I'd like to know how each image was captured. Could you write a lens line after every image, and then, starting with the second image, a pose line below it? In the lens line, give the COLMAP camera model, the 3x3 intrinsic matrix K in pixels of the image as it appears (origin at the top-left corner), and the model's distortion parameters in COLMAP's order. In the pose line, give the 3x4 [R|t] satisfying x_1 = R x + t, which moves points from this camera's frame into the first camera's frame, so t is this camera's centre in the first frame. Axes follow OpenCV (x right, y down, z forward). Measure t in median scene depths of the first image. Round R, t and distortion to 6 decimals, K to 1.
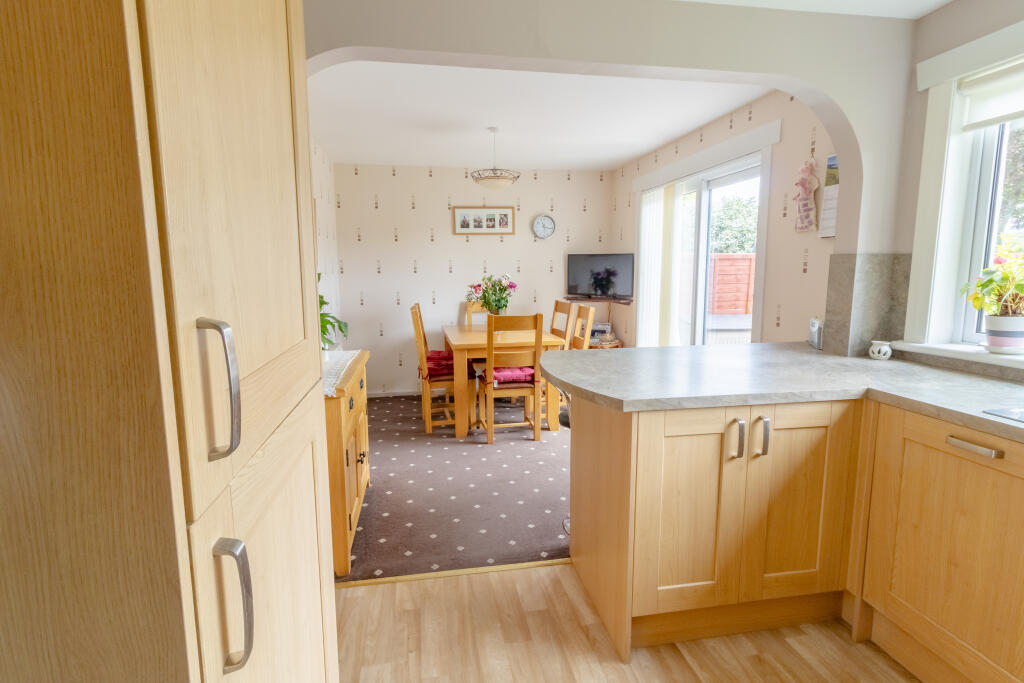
lens RADIAL K [[513.1, 0, 512.0], [0, 513.1, 341.5], [0, 0, 1]] dist [0.000230, 0.000005]
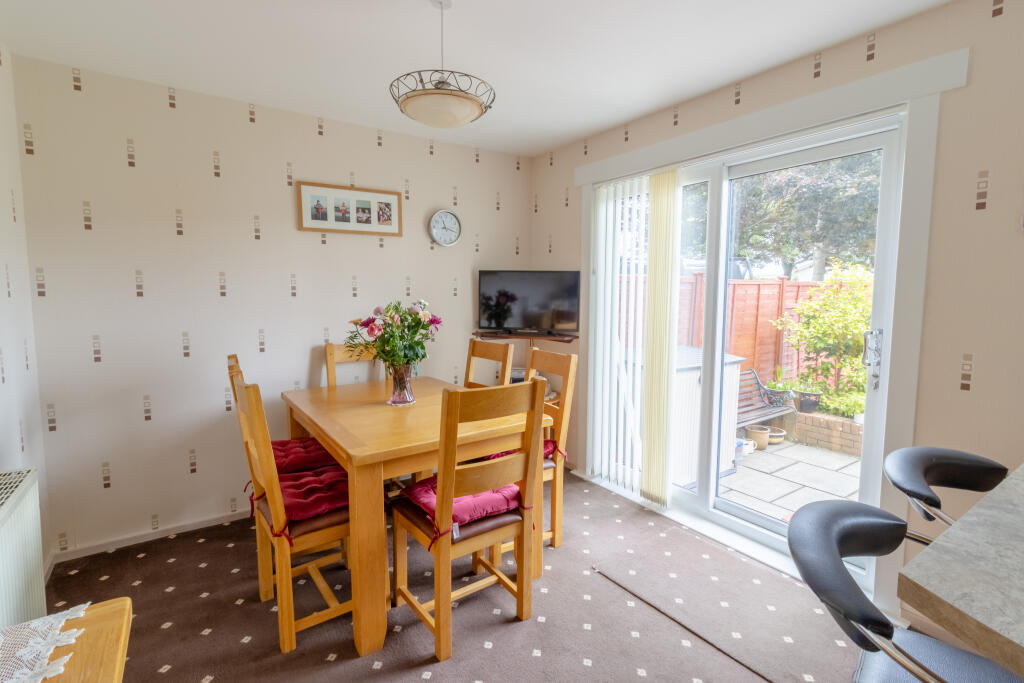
lens RADIAL K [[484.4, 0, 511.3], [0, 484.4, 336.2], [0, 0, 1]] dist [0.003820, 0.000600]
pose [[0.912098, -0.027646, 0.409040, -0.123014], [0.047825, 0.998087, -0.039183, -0.058225], [-0.407174, 0.055301, 0.911675, 0.421452]]
